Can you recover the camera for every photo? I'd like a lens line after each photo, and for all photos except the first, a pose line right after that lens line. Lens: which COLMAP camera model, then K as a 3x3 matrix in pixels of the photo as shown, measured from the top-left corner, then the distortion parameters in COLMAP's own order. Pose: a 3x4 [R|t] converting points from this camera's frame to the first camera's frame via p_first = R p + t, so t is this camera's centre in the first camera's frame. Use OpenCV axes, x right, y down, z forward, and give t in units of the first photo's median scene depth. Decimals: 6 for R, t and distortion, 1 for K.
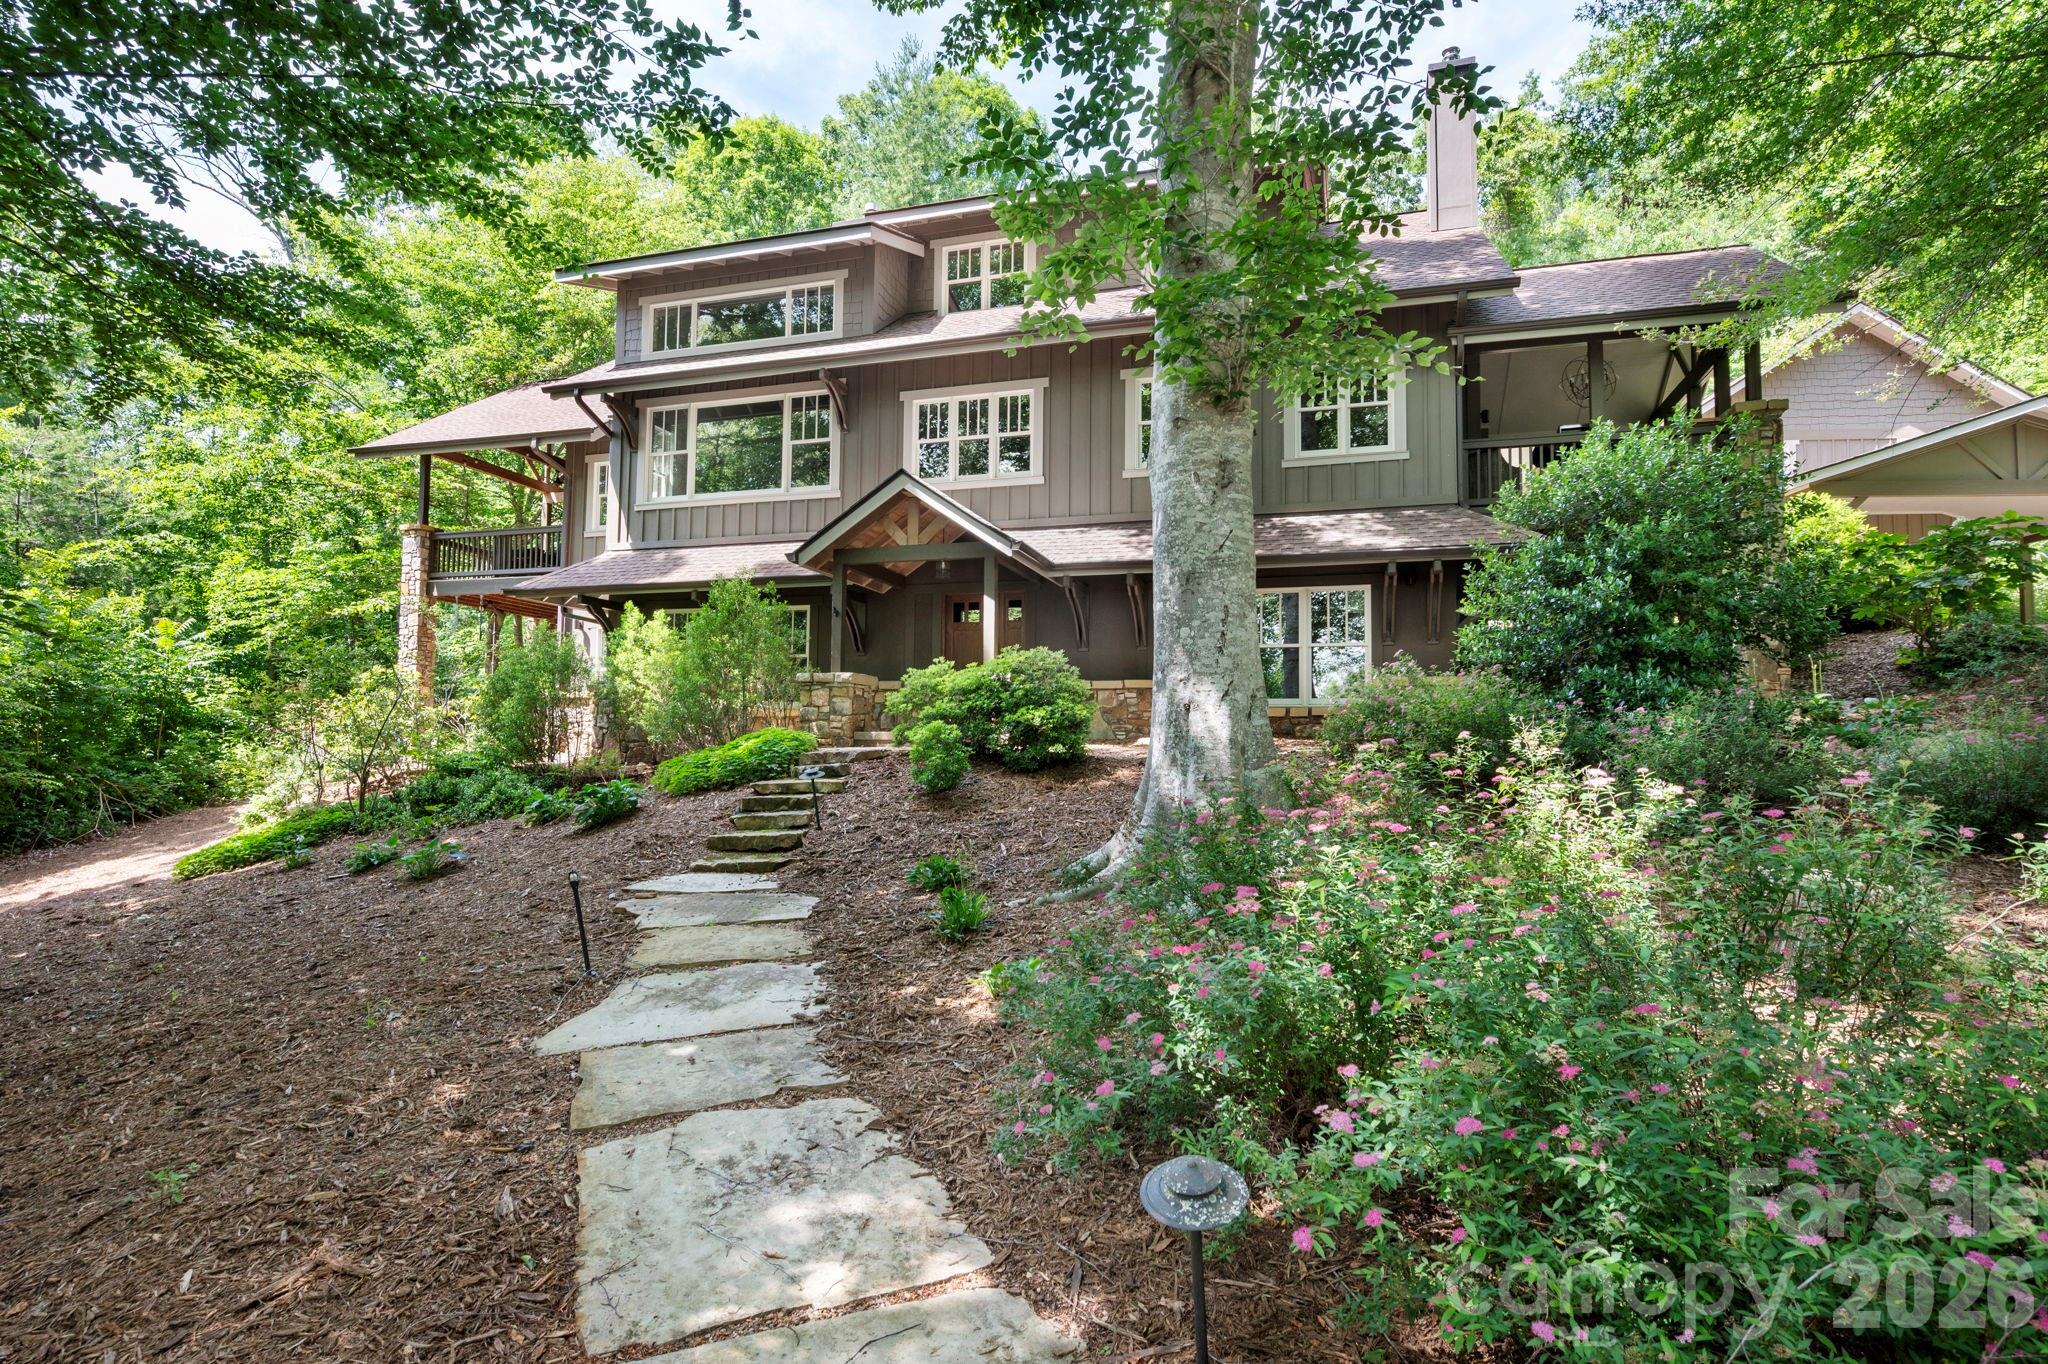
lens RADIAL K [[987.1, 0, 1024.0], [0, 987.1, 682.0], [0, 0, 1]] dist [-0.001775, -0.001143]
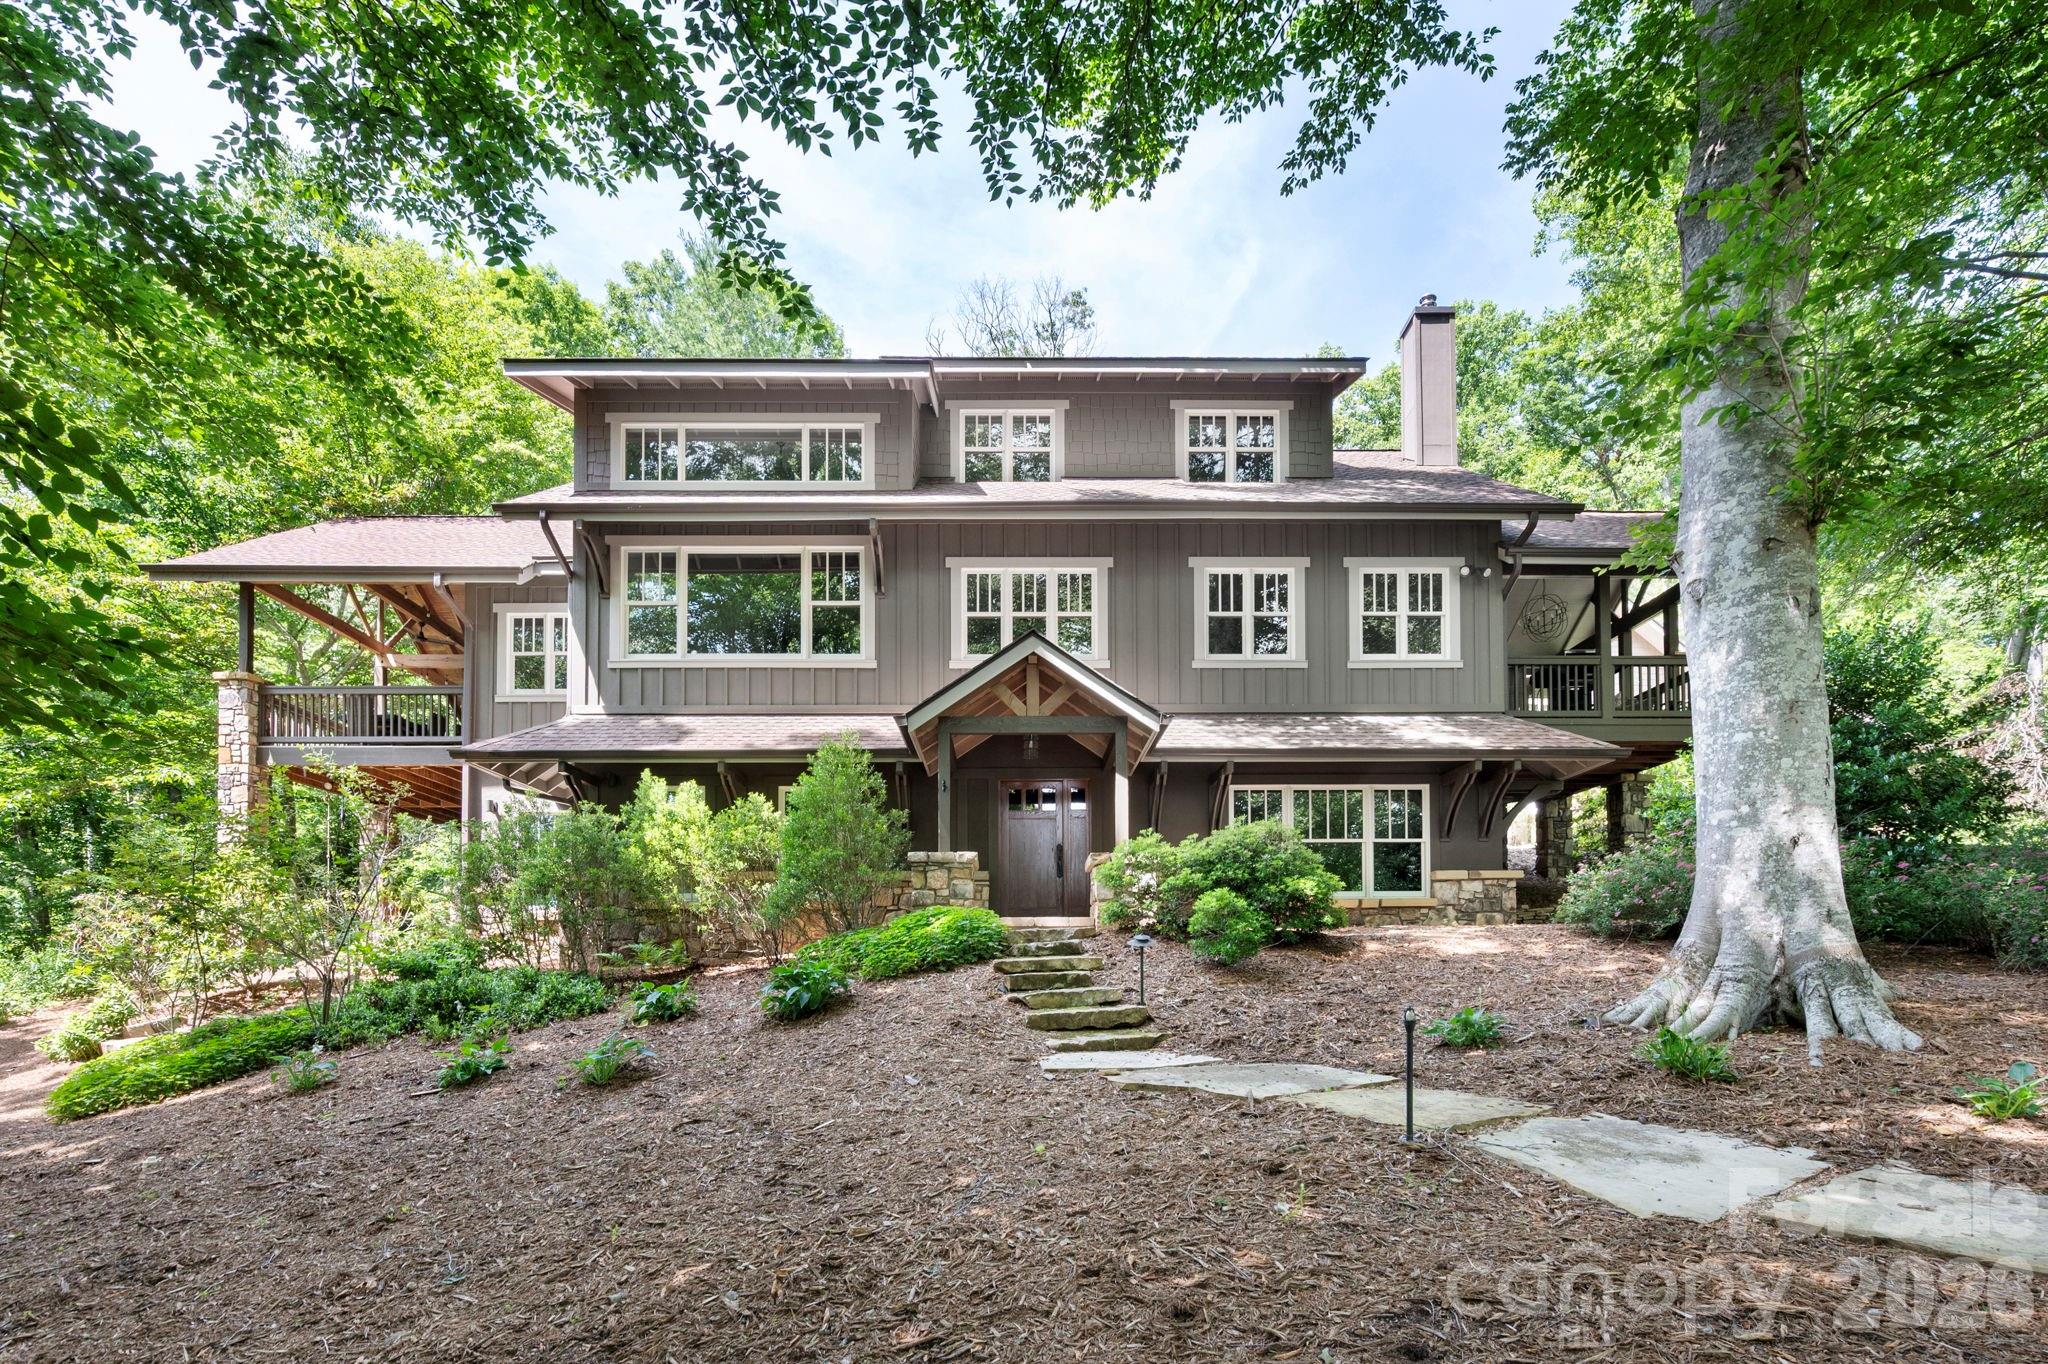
lens RADIAL K [[942.1, 0, 1024.0], [0, 942.1, 951.5], [0, 0, 1]] dist [-0.000505, -0.000117]
pose [[0.958518, -0.004081, 0.285003, -0.304351], [-0.006813, 0.999284, 0.037220, 0.039449], [-0.284951, -0.037618, 0.957804, 0.123995]]
